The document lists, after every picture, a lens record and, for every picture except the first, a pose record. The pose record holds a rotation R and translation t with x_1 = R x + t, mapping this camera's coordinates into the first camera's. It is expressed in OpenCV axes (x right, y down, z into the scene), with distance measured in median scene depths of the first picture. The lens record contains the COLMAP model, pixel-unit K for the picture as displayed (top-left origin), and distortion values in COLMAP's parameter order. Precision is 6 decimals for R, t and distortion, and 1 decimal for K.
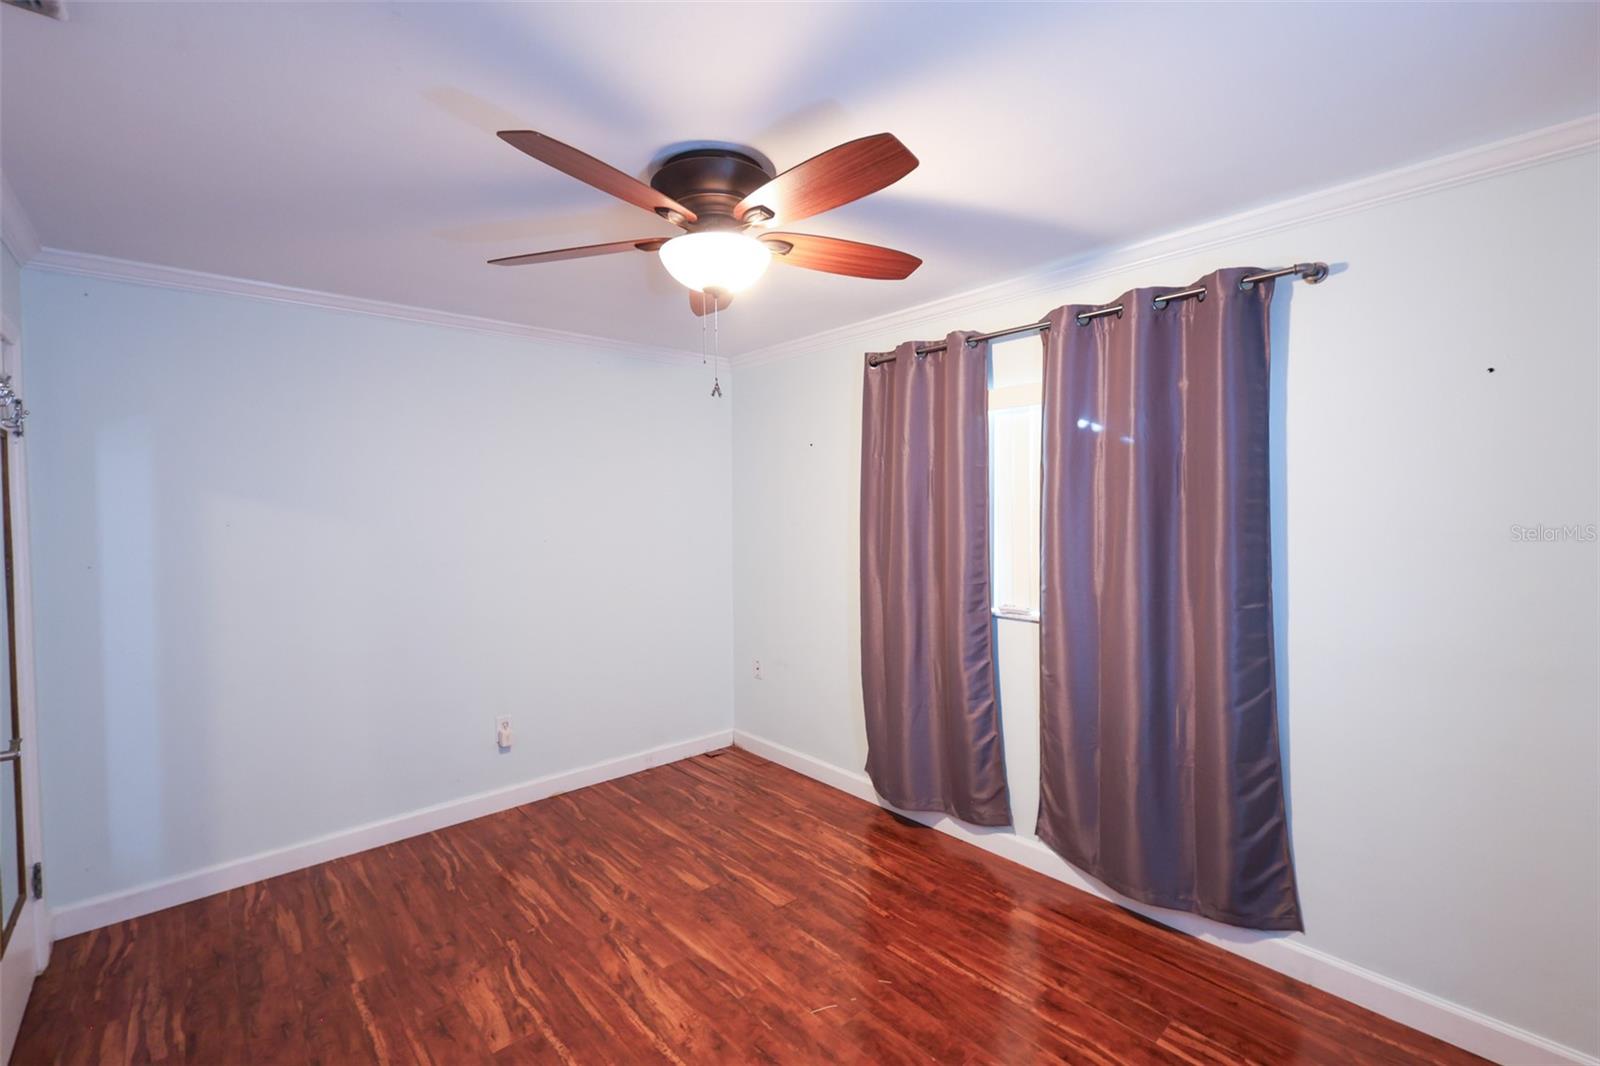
lens RADIAL K [[689.7, 0, 813.8], [0, 689.7, 524.8], [0, 0, 1]] dist [0.001027, 0.000899]
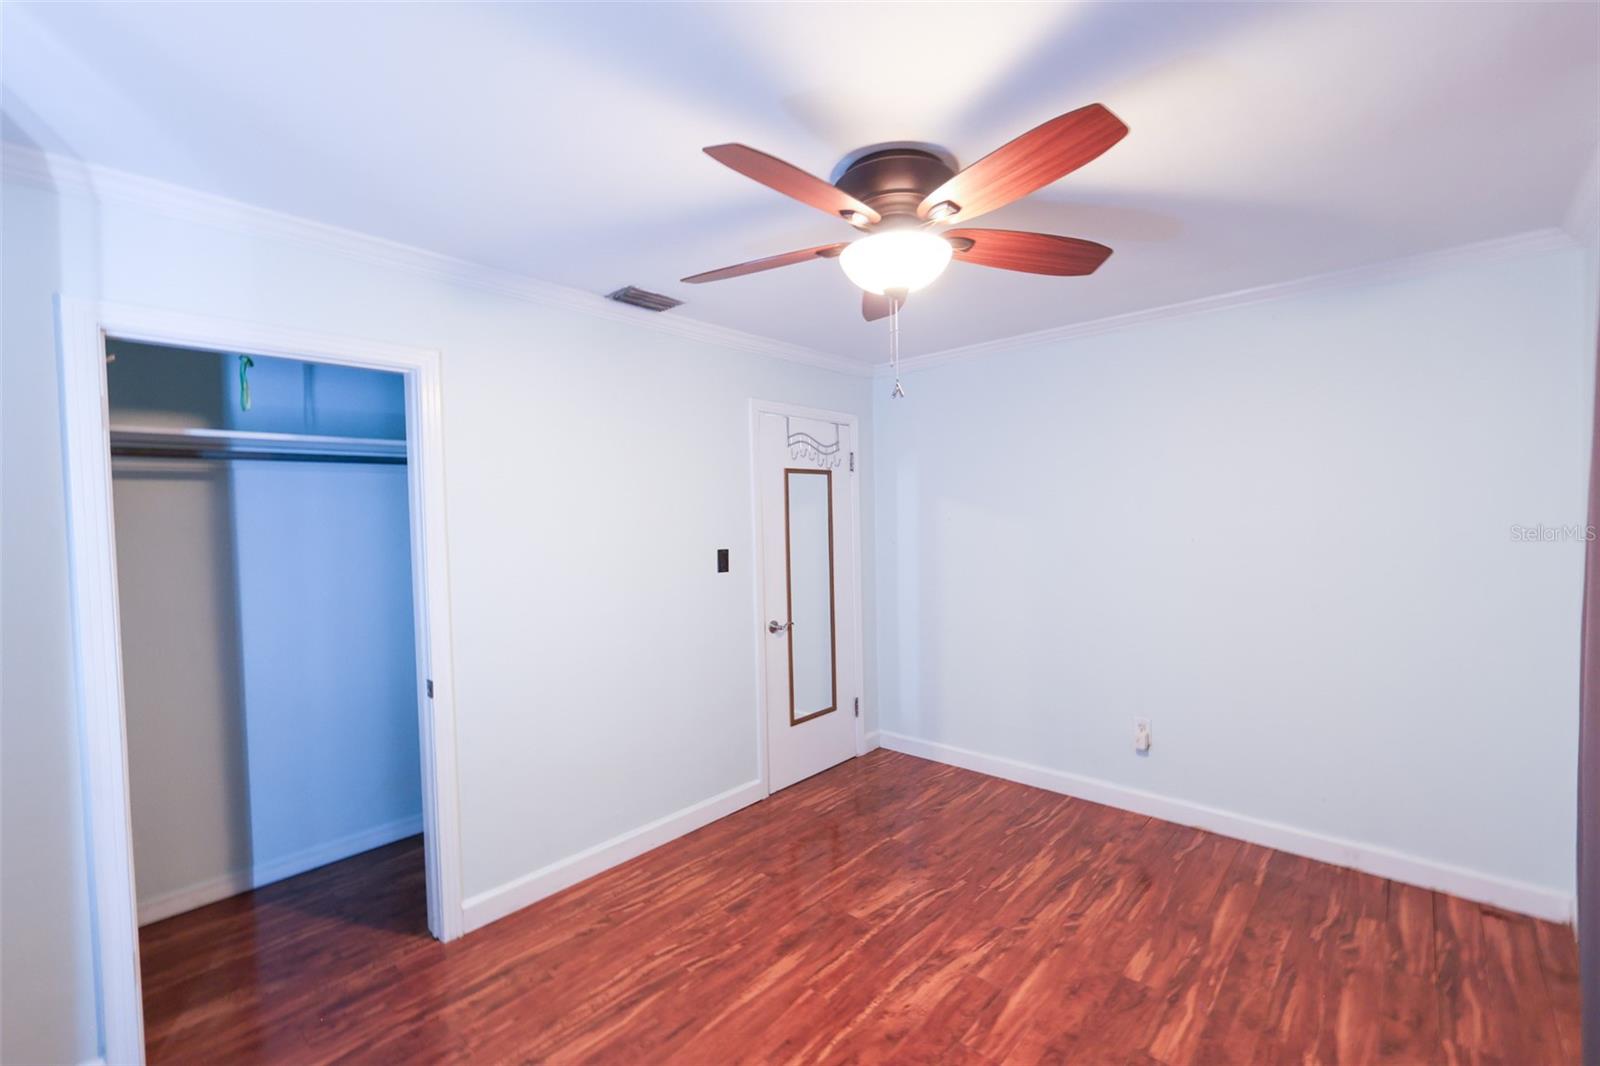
lens RADIAL K [[689.7, 0, 794.5], [0, 689.7, 536.4], [0, 0, 1]] dist [0.001027, 0.000899]
pose [[0.106438, 0.040577, -0.993491, 0.633602], [-0.007270, 0.999172, 0.040031, -0.019885], [0.994293, 0.002962, 0.106645, 0.568313]]
